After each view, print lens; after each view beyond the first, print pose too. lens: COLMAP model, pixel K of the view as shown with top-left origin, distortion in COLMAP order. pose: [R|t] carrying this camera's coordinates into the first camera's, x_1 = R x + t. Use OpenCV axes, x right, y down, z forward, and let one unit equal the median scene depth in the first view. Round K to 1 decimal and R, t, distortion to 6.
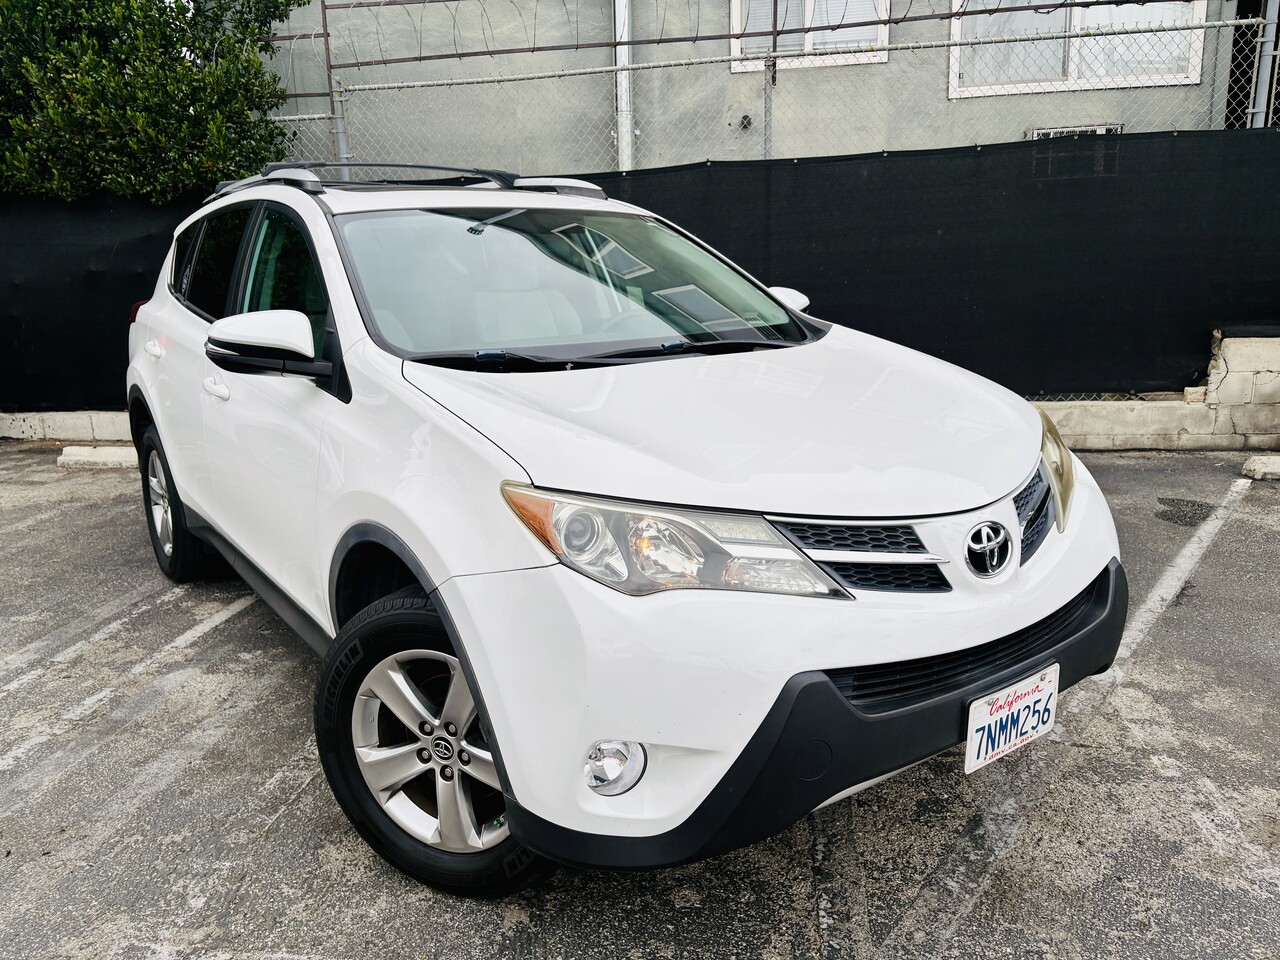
lens RADIAL K [[997.8, 0, 631.6], [0, 997.8, 486.2], [0, 0, 1]] dist [0.029938, -0.009046]
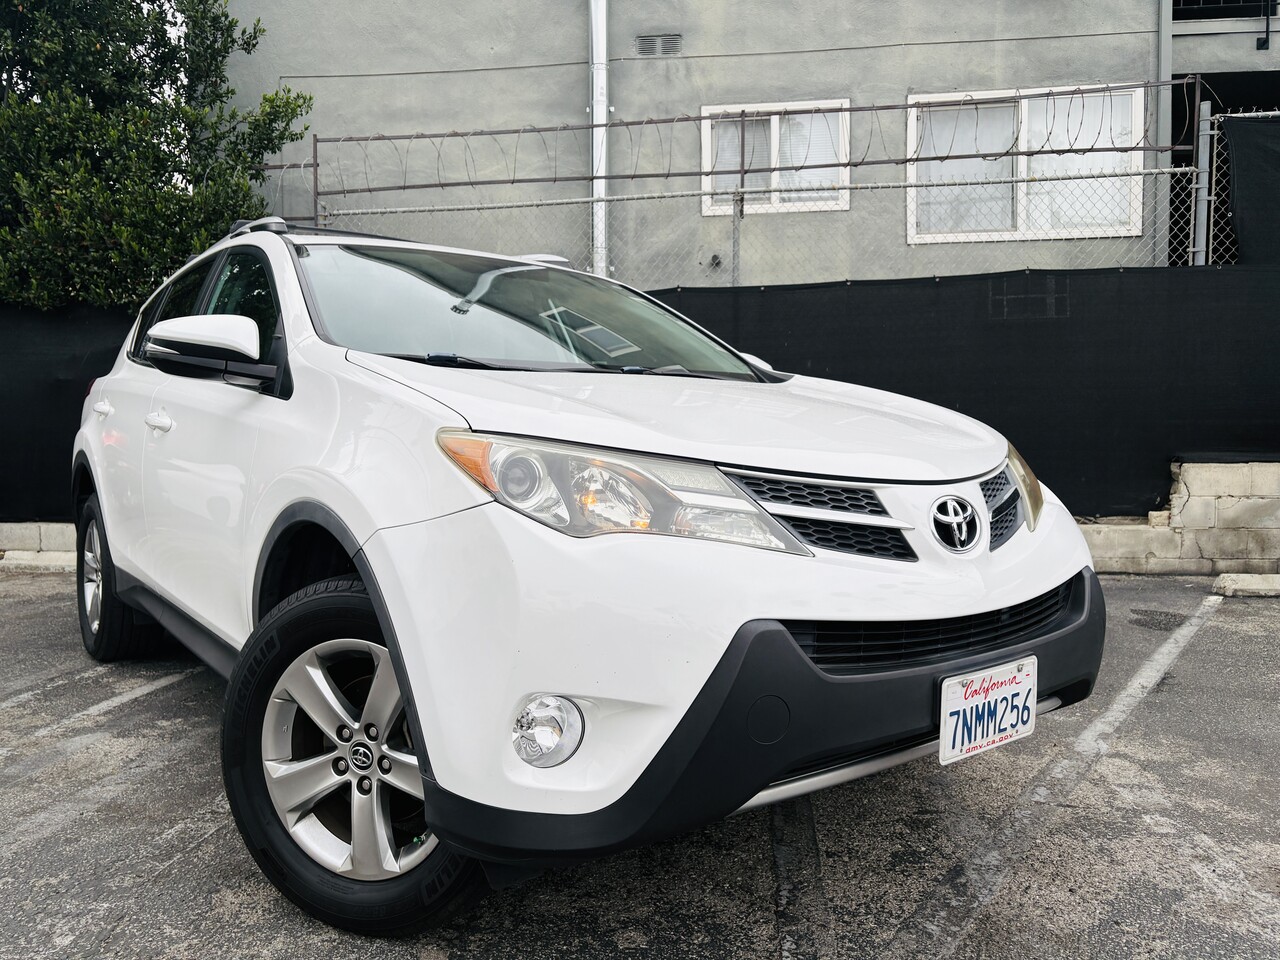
lens RADIAL K [[997.0, 0, 640.0], [0, 997.0, 480.0], [0, 0, 1]] dist [0.033293, -0.014035]
pose [[0.999267, 0.022247, 0.031155, 0.020854], [-0.016278, 0.983497, -0.180188, 0.140599], [-0.034650, 0.179549, 0.983139, 0.055206]]
